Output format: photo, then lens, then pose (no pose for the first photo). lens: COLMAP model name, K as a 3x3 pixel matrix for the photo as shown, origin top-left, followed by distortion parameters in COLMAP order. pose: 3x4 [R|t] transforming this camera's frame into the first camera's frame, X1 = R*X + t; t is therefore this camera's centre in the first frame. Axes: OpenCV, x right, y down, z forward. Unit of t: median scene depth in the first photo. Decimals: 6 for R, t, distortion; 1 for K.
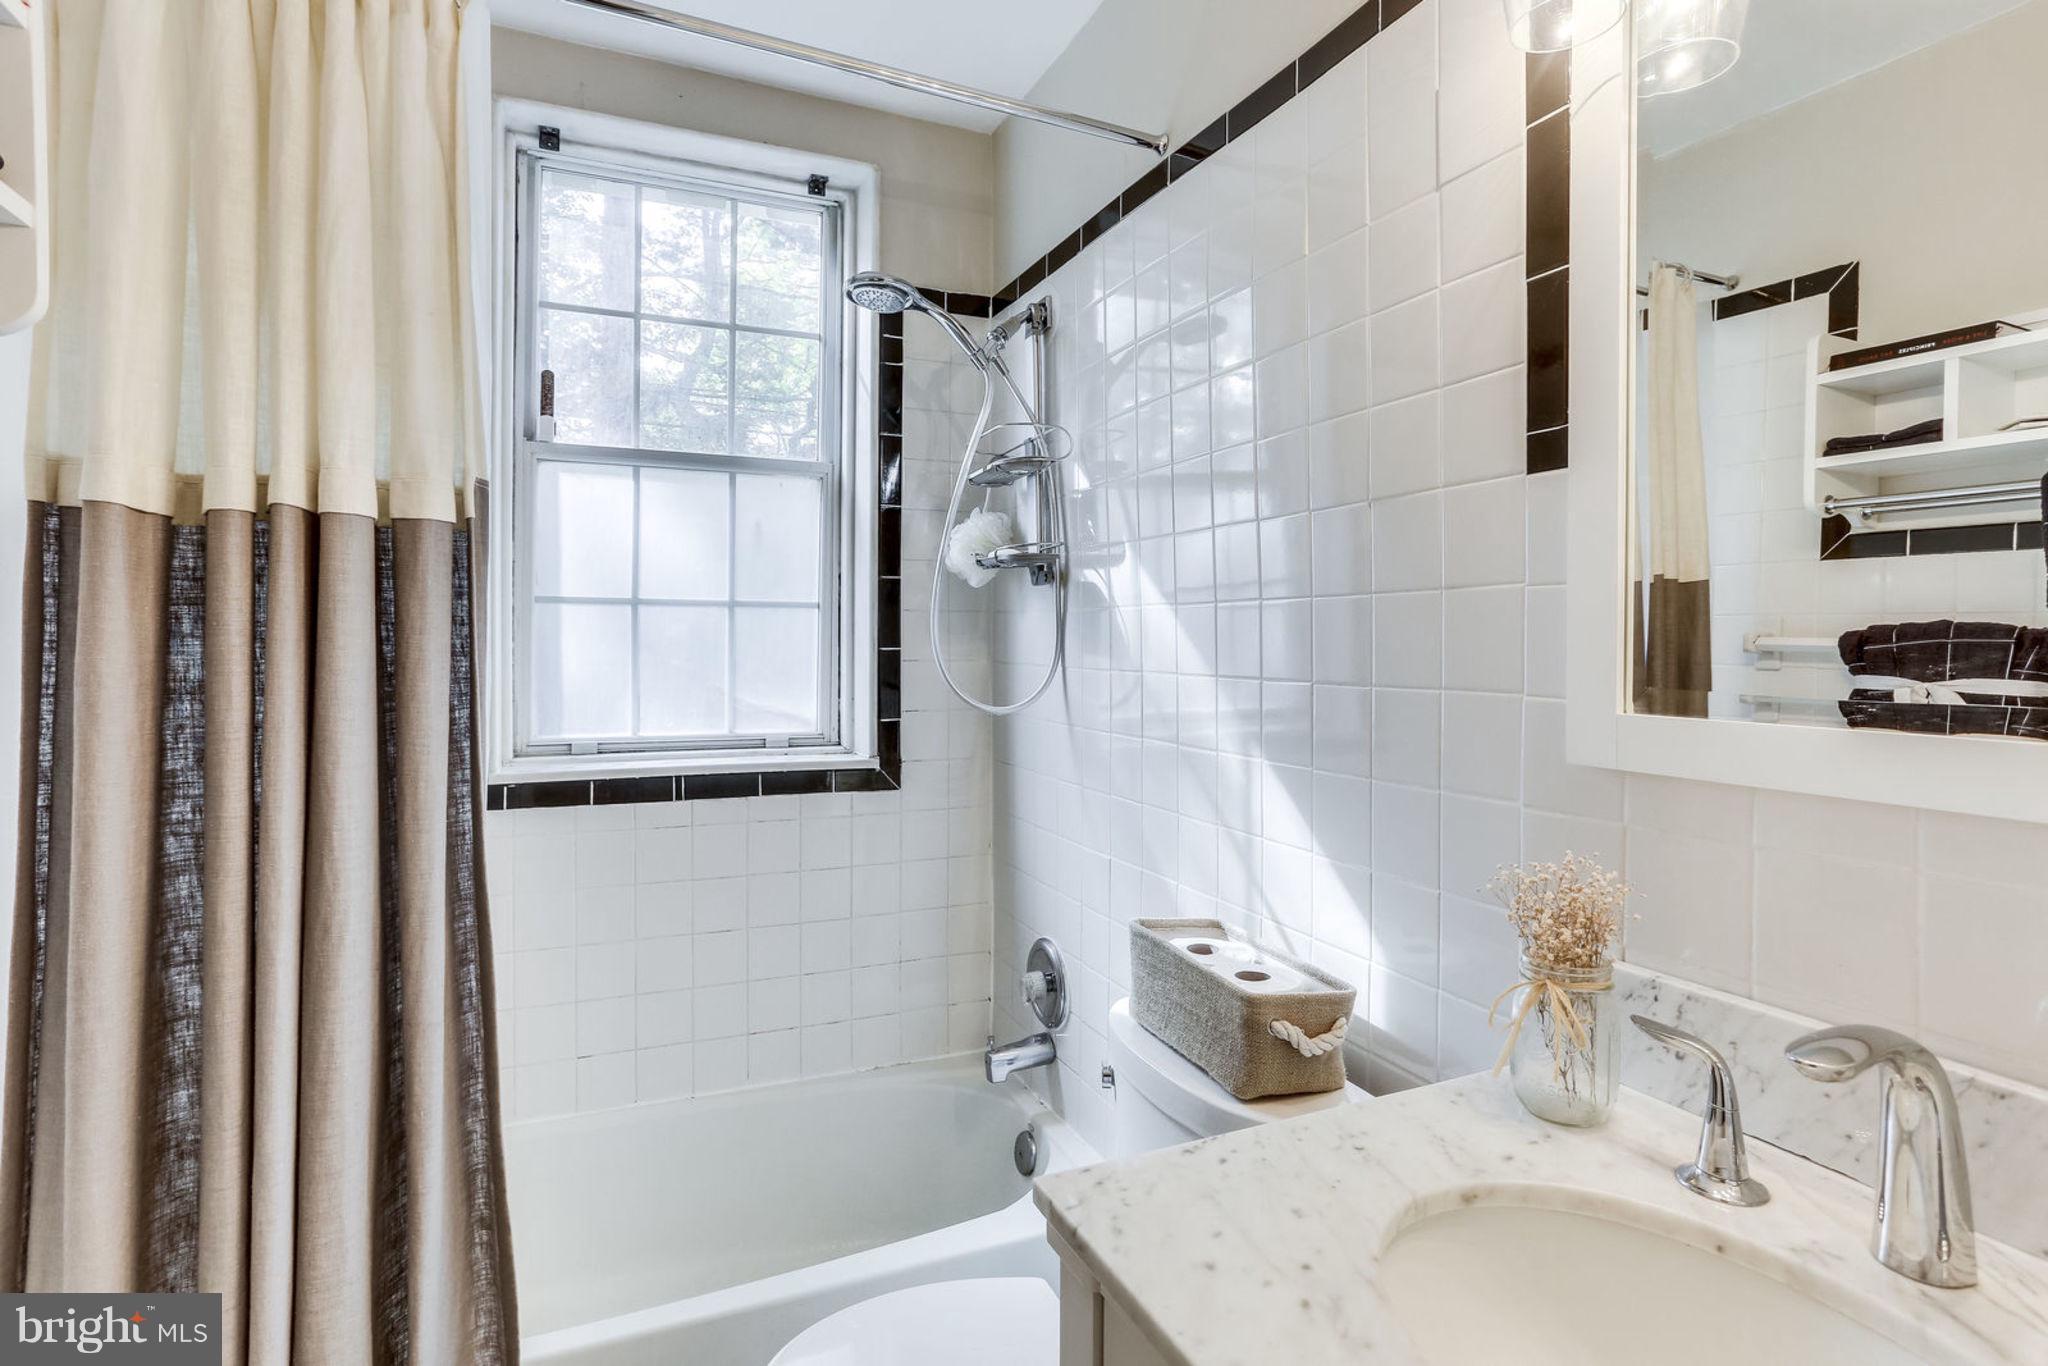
lens RADIAL K [[1043.1, 0, 1058.1], [0, 1043.1, 650.7], [0, 0, 1]] dist [-0.031148, 0.015381]
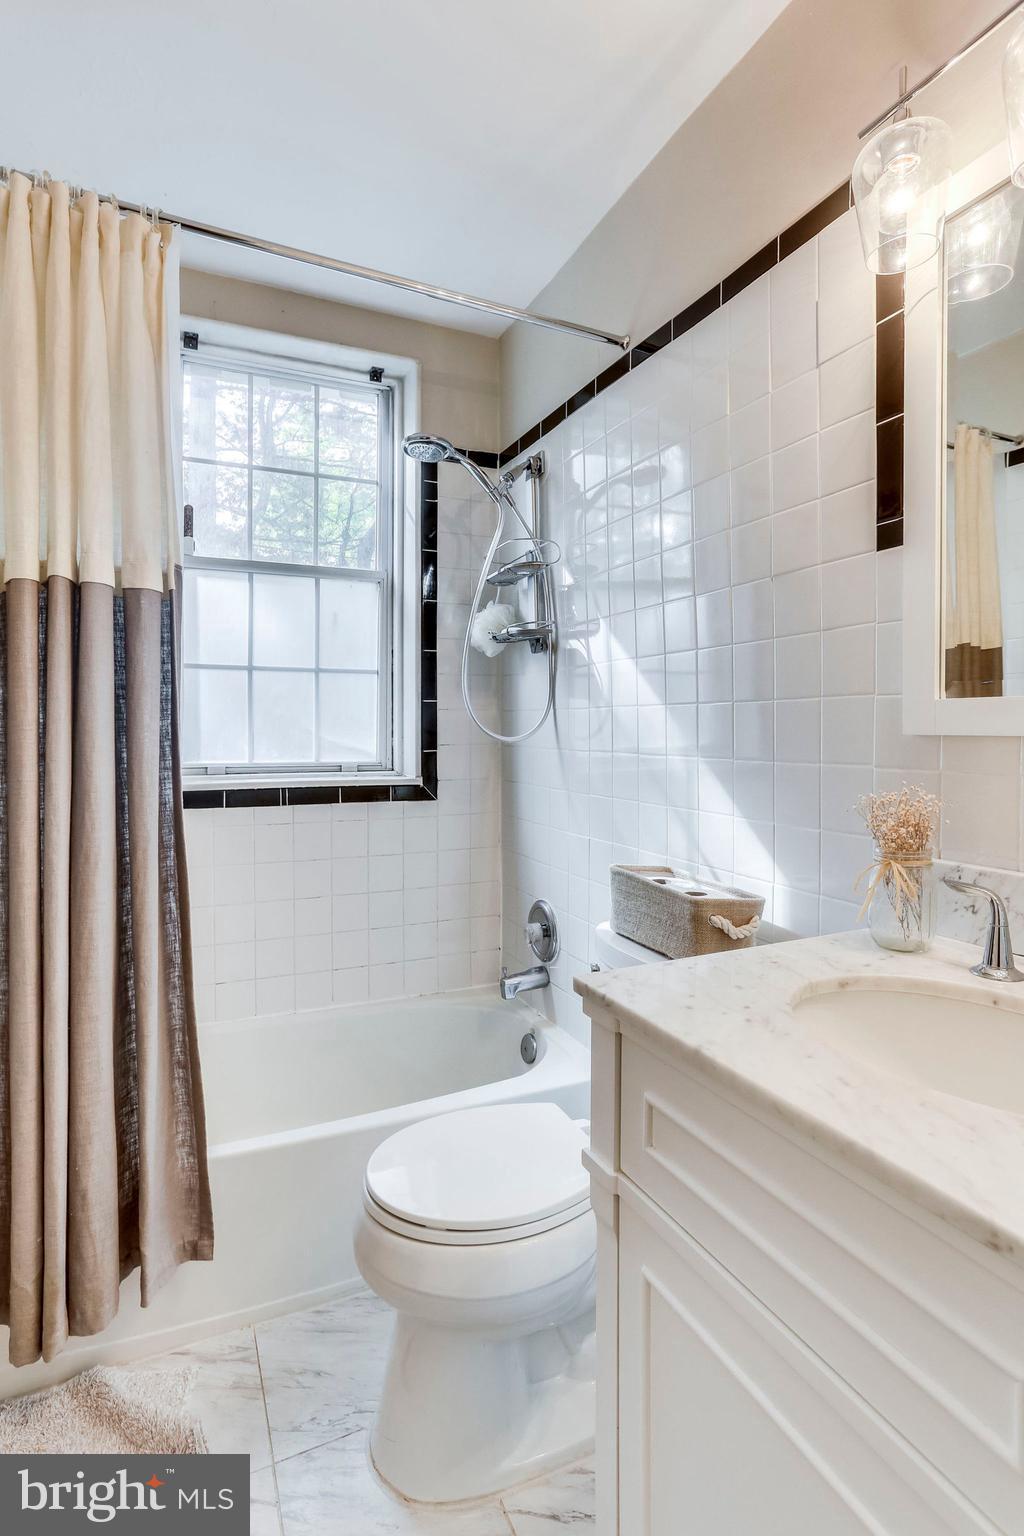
lens RADIAL K [[782.3, 0, 526.7], [0, 782.3, 741.6], [0, 0, 1]] dist [-0.031148, 0.015381]
pose [[0.999984, -0.004360, 0.003672, -0.054890], [0.004330, 0.999956, 0.008283, 0.076322], [-0.003708, -0.008267, 0.999959, -0.115358]]
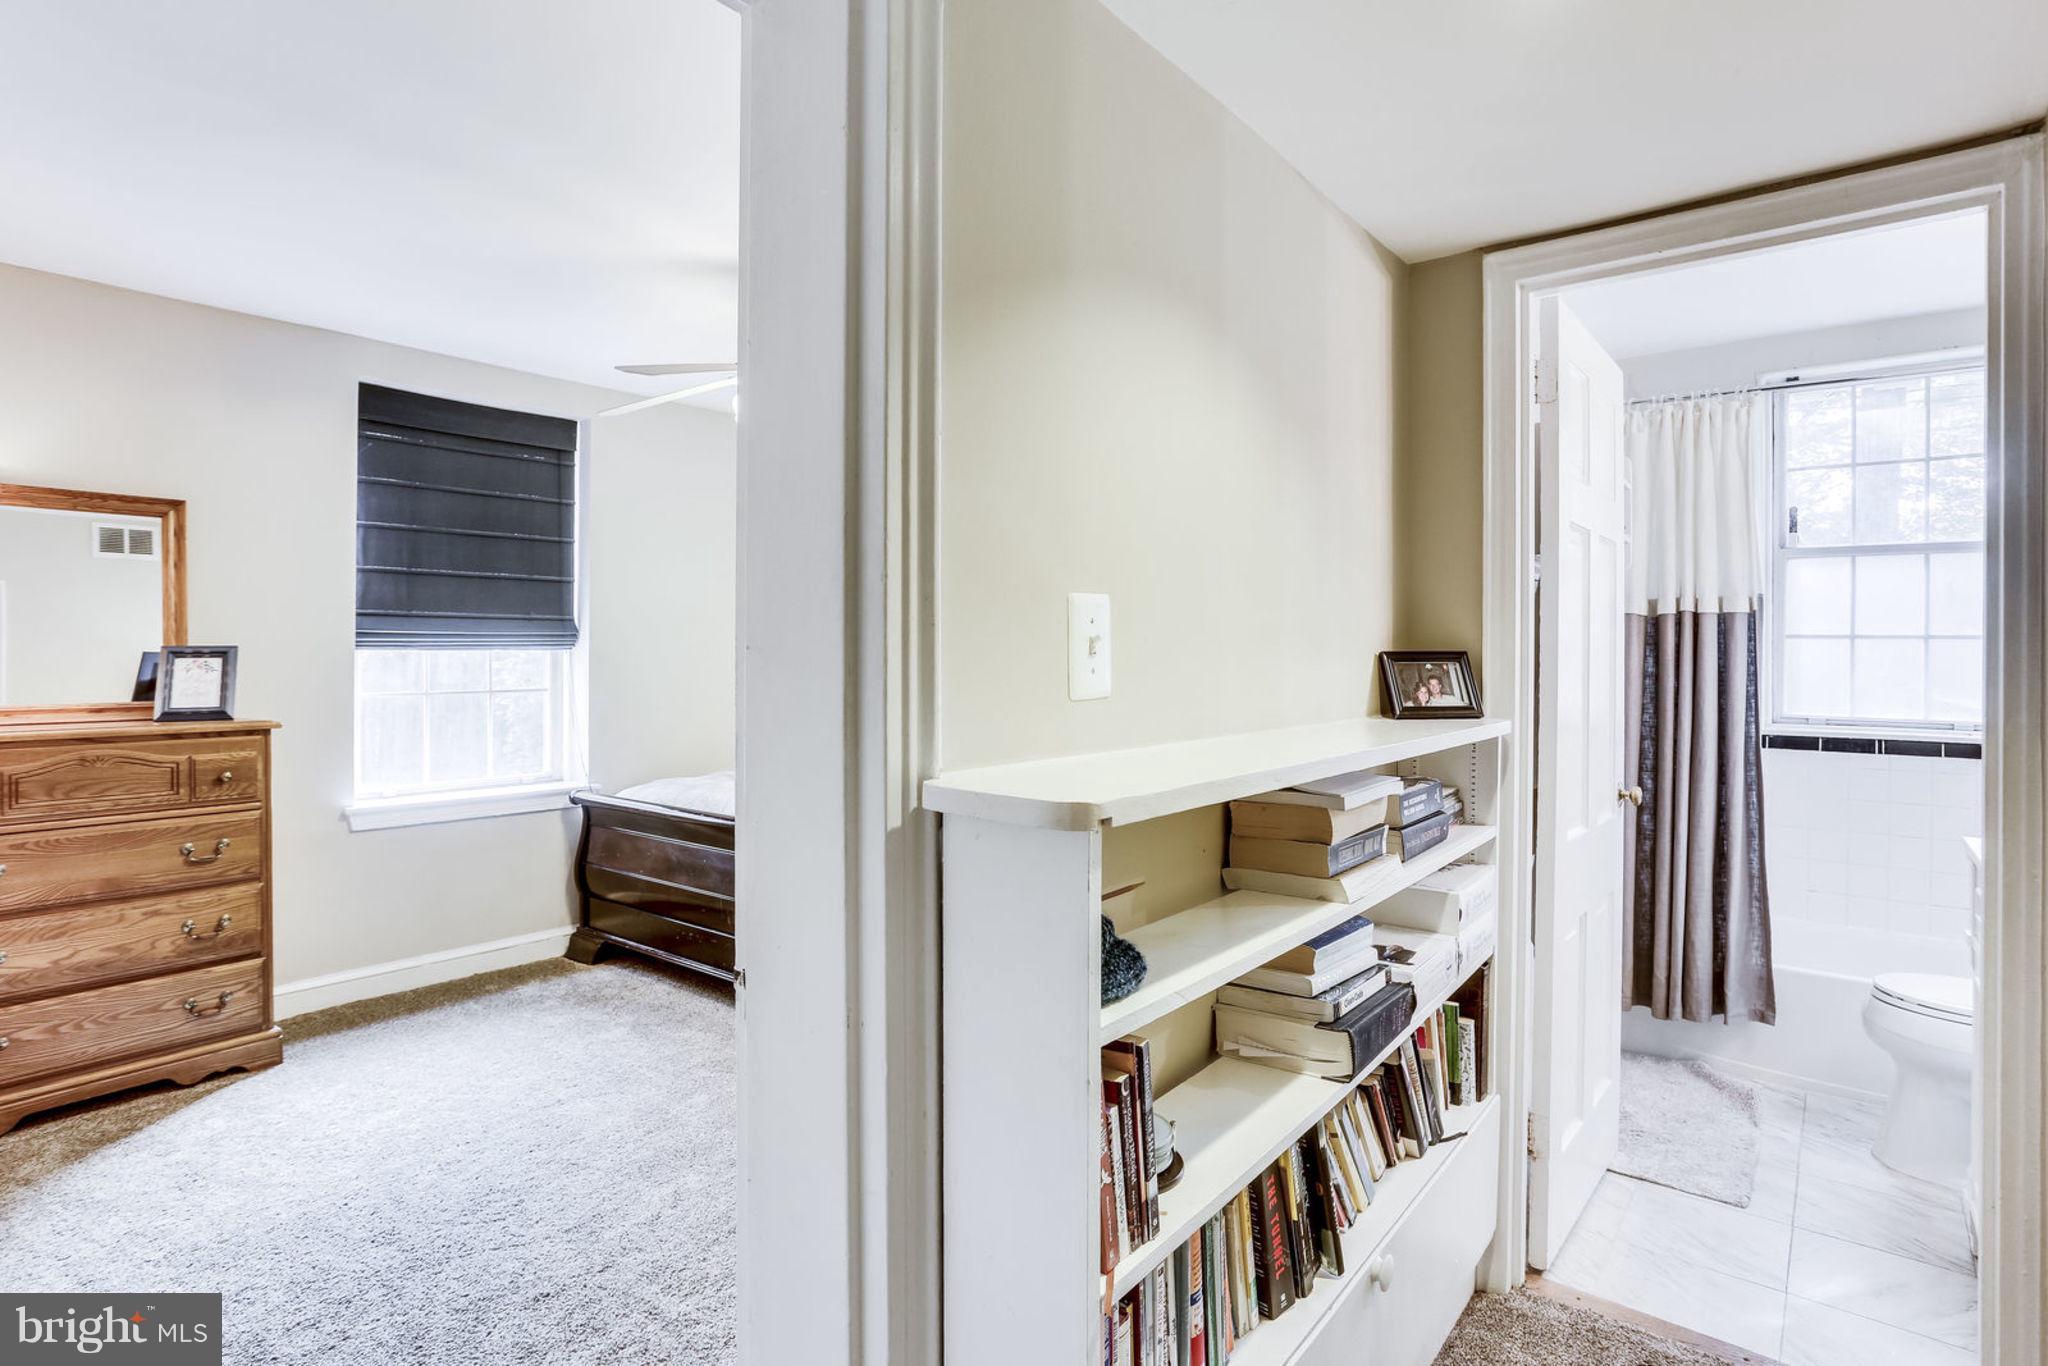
lens RADIAL K [[1043.1, 0, 1017.0], [0, 1043.1, 662.9], [0, 0, 1]] dist [-0.031148, 0.015381]
pose [[0.439486, 0.000832, -0.898249, 0.805291], [-0.010950, 0.999930, -0.004431, 0.028870], [0.898183, 0.011783, 0.439464, -1.543467]]
